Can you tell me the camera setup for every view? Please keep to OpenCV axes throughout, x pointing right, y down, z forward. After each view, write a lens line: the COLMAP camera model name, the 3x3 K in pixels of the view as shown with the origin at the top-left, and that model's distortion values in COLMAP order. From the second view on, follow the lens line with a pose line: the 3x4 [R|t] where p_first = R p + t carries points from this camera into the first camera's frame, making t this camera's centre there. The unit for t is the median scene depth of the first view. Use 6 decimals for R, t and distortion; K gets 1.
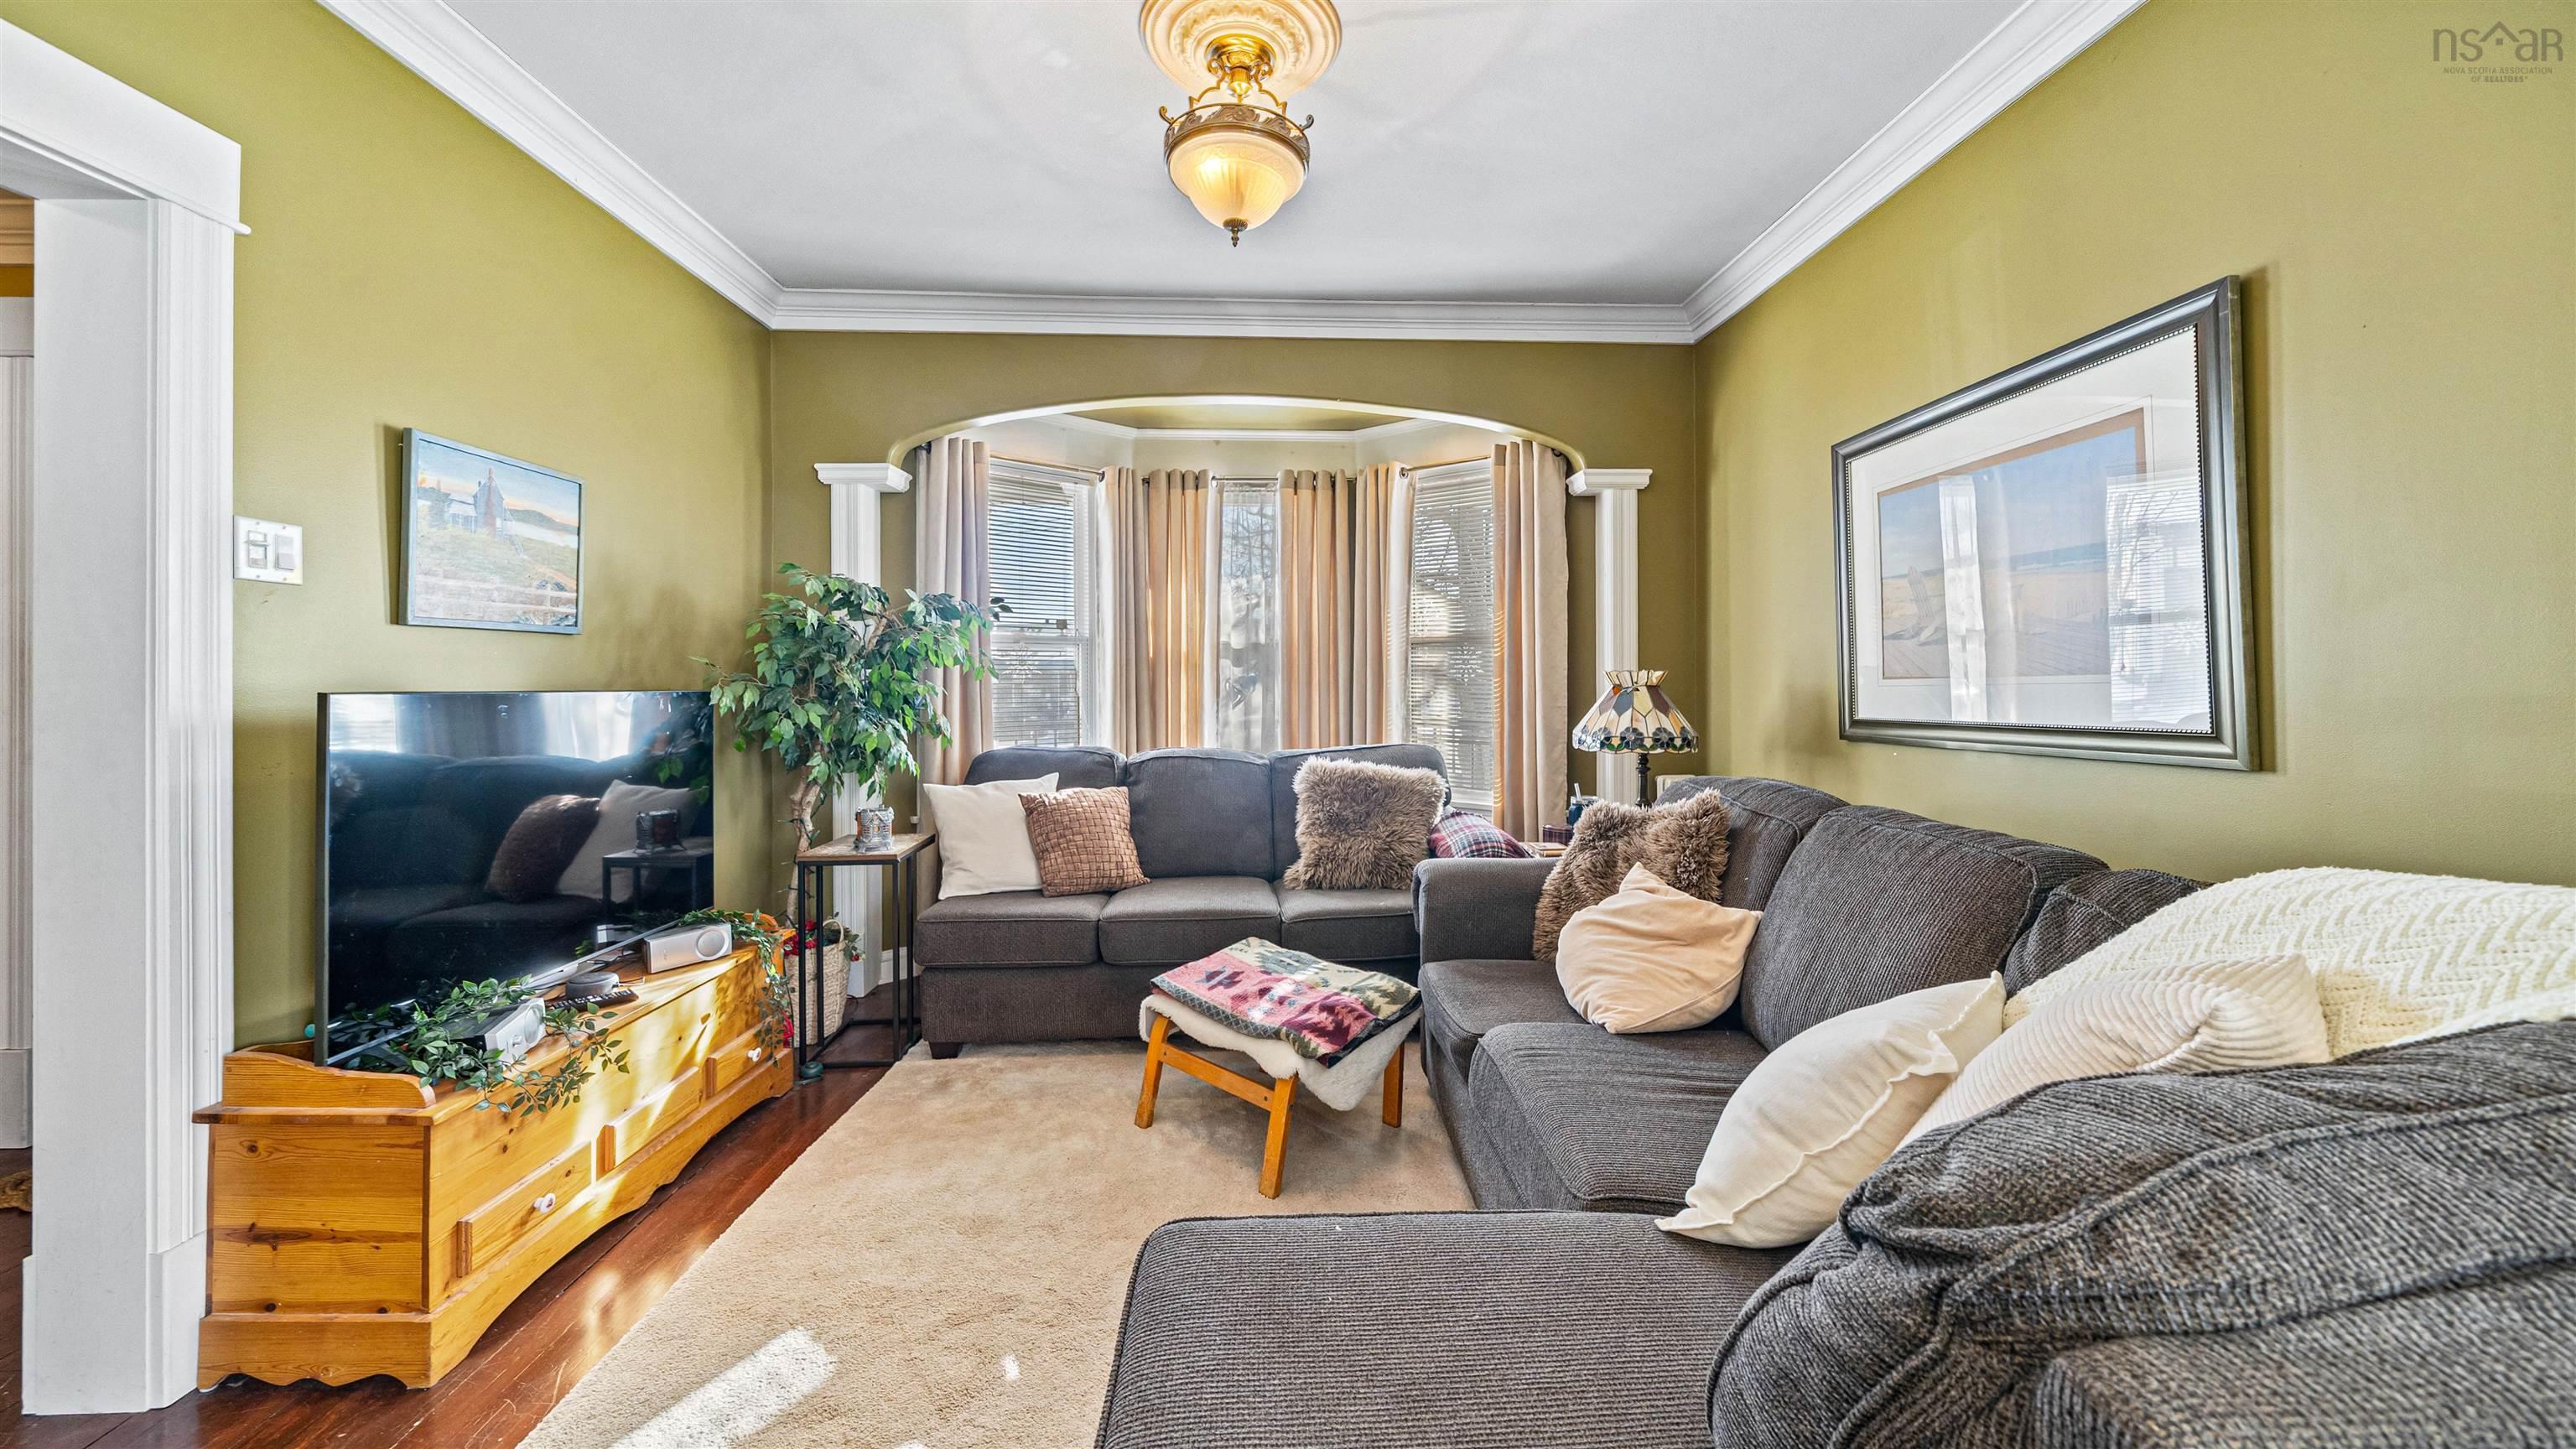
lens RADIAL K [[937.6, 0, 1292.7], [0, 937.6, 689.2], [0, 0, 1]] dist [-0.000257, -0.000303]
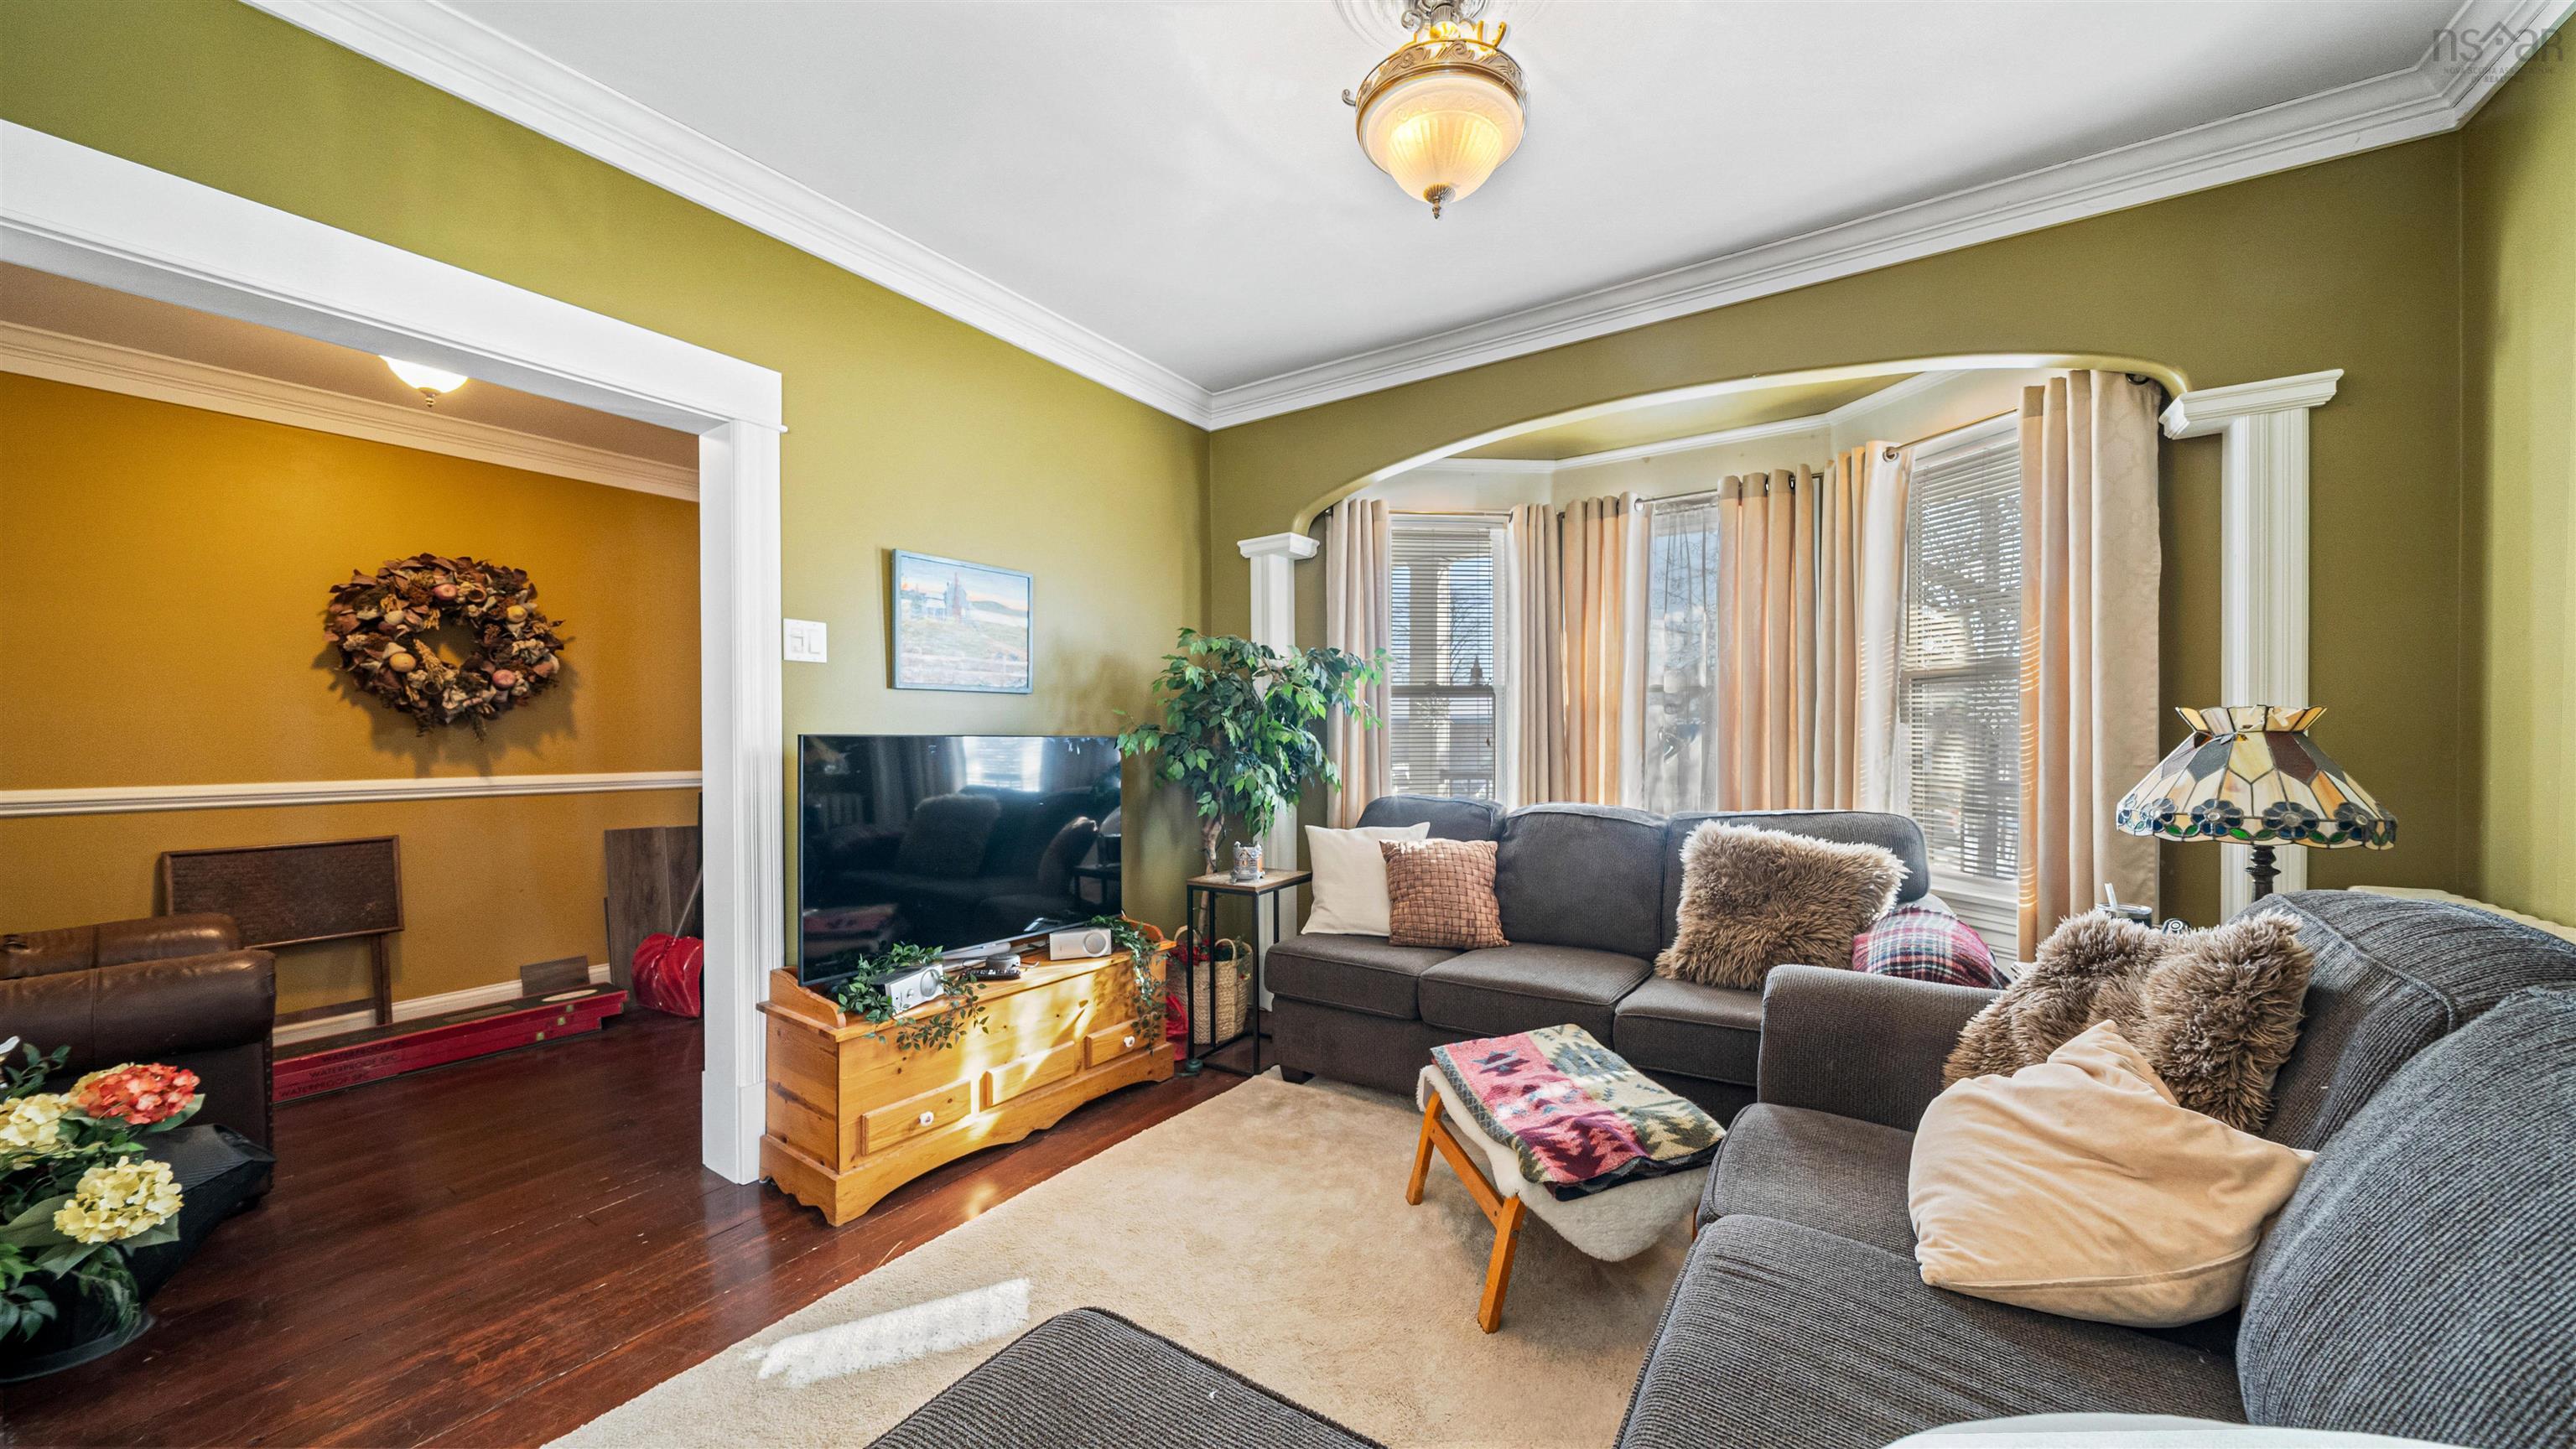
lens RADIAL K [[897.2, 0, 1279.6], [0, 897.2, 753.0], [0, 0, 1]] dist [-0.002076, -0.000229]
pose [[0.801552, 0.010947, -0.597825, 0.258884], [-0.005454, 0.999925, 0.010997, 0.008674], [0.597900, -0.005554, 0.801551, 0.201626]]
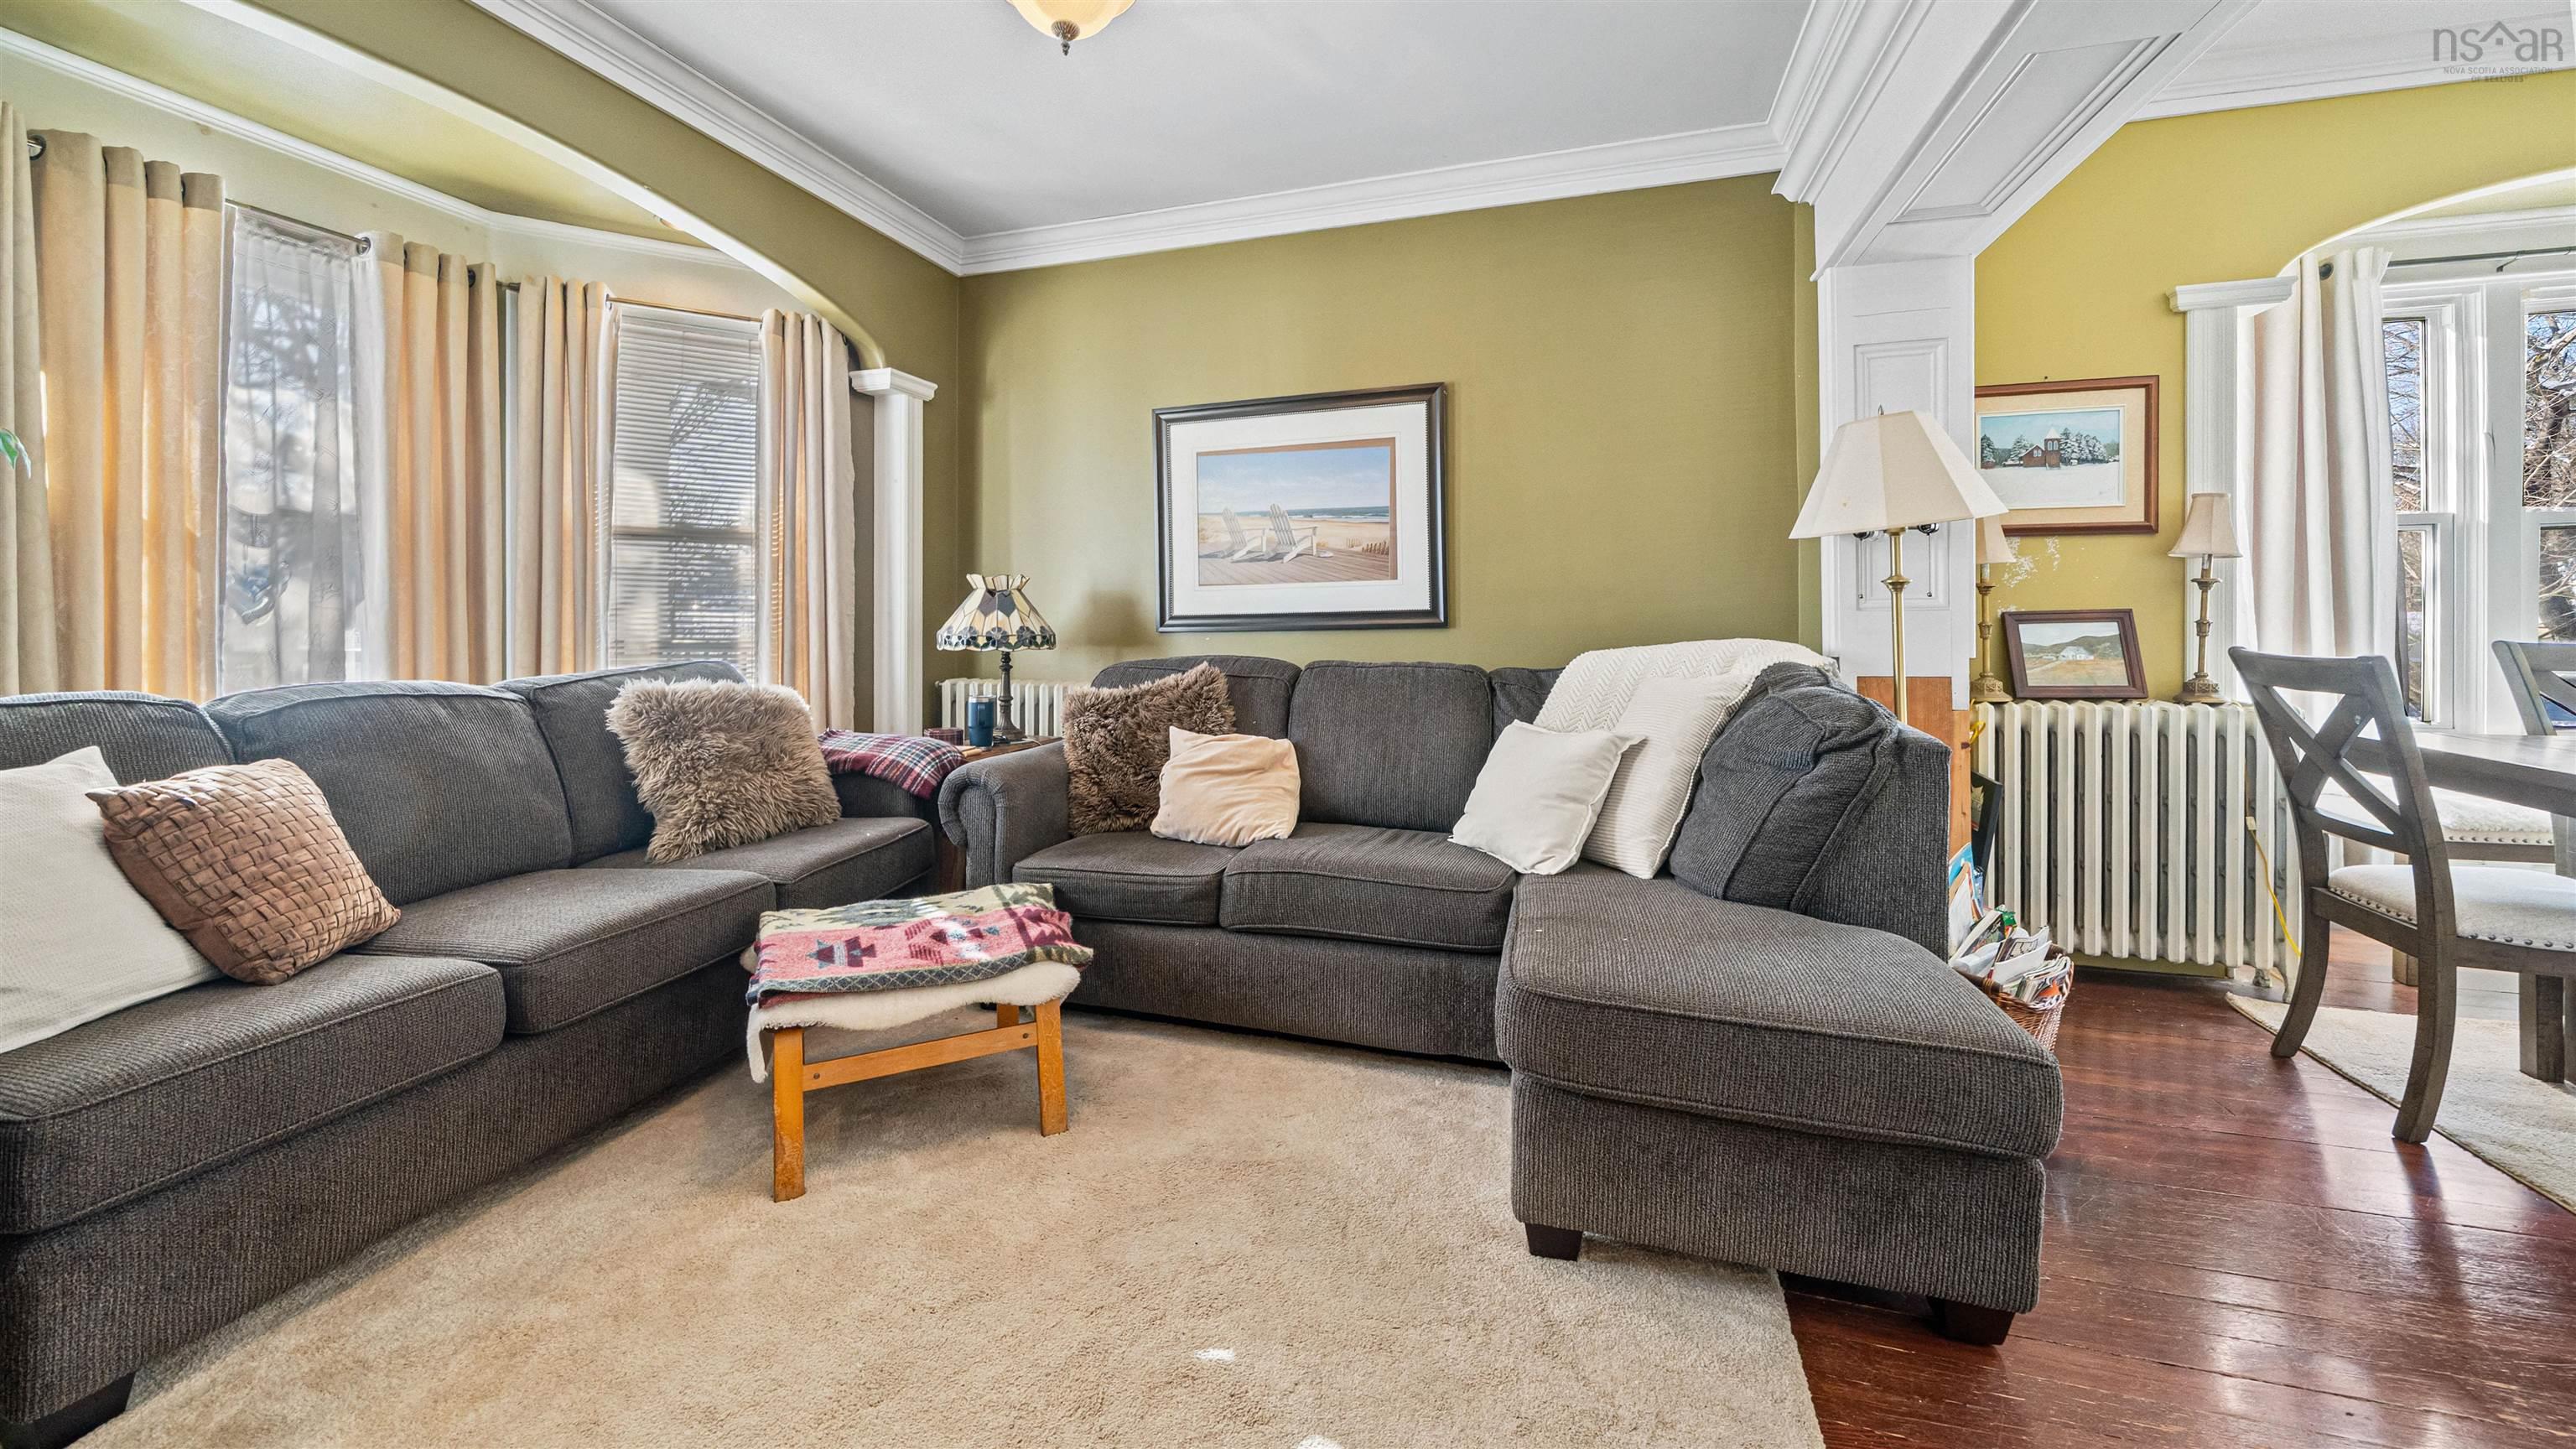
lens RADIAL K [[945.1, 0, 1272.0], [0, 945.1, 630.8], [0, 0, 1]] dist [-0.002970, -0.000226]
pose [[0.336230, -0.010498, 0.941721, -0.673686], [0.010221, 0.999920, 0.007497, 0.047849], [-0.941724, 0.007104, 0.336310, 0.421512]]
